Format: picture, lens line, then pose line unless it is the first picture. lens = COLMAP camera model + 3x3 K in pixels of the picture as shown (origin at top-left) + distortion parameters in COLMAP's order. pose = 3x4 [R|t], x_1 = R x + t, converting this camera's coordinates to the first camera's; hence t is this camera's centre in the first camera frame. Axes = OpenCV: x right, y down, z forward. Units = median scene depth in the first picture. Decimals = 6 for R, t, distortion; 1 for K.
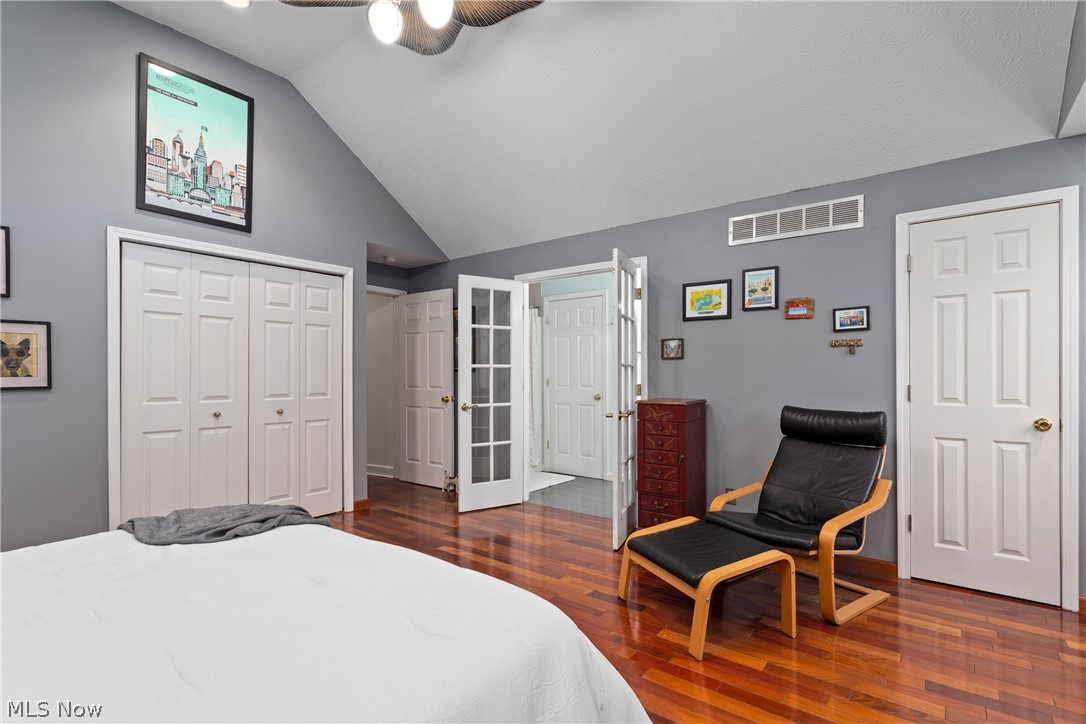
lens RADIAL K [[524.7, 0, 534.6], [0, 524.7, 376.8], [0, 0, 1]] dist [-0.003087, 0.003039]
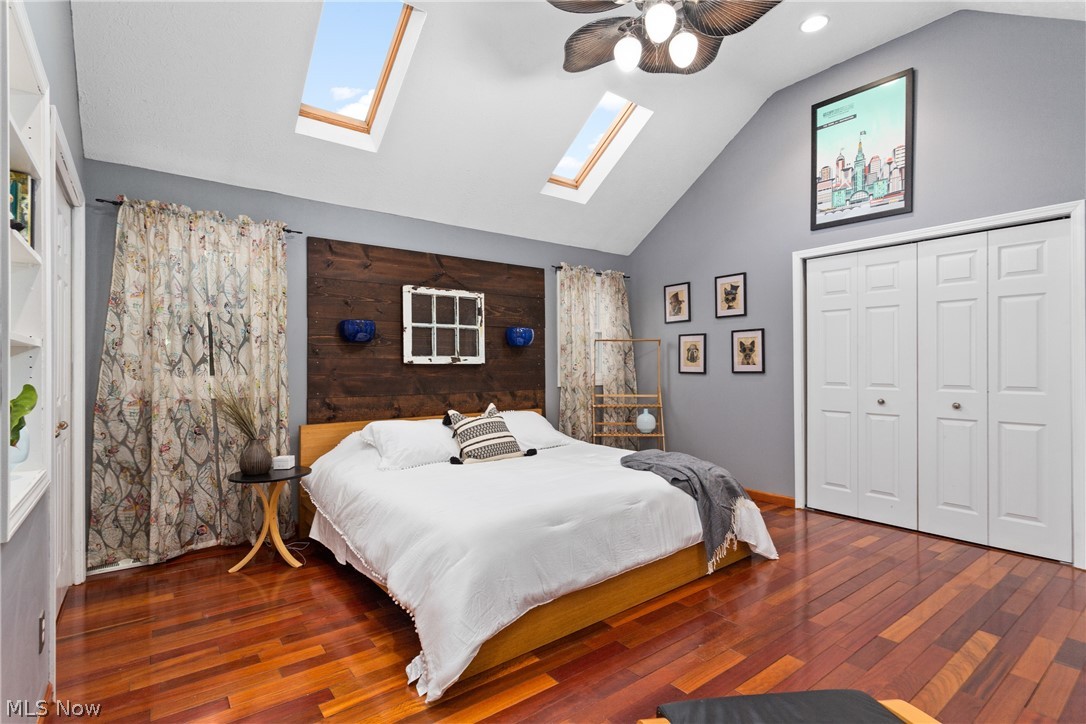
lens RADIAL K [[524.7, 0, 540.5], [0, 524.7, 360.7], [0, 0, 1]] dist [-0.003087, 0.003039]
pose [[-0.244215, -0.003459, -0.969715, 0.576729], [0.003077, 0.999986, -0.004342, -0.006116], [0.969716, -0.004044, -0.244201, 0.631130]]
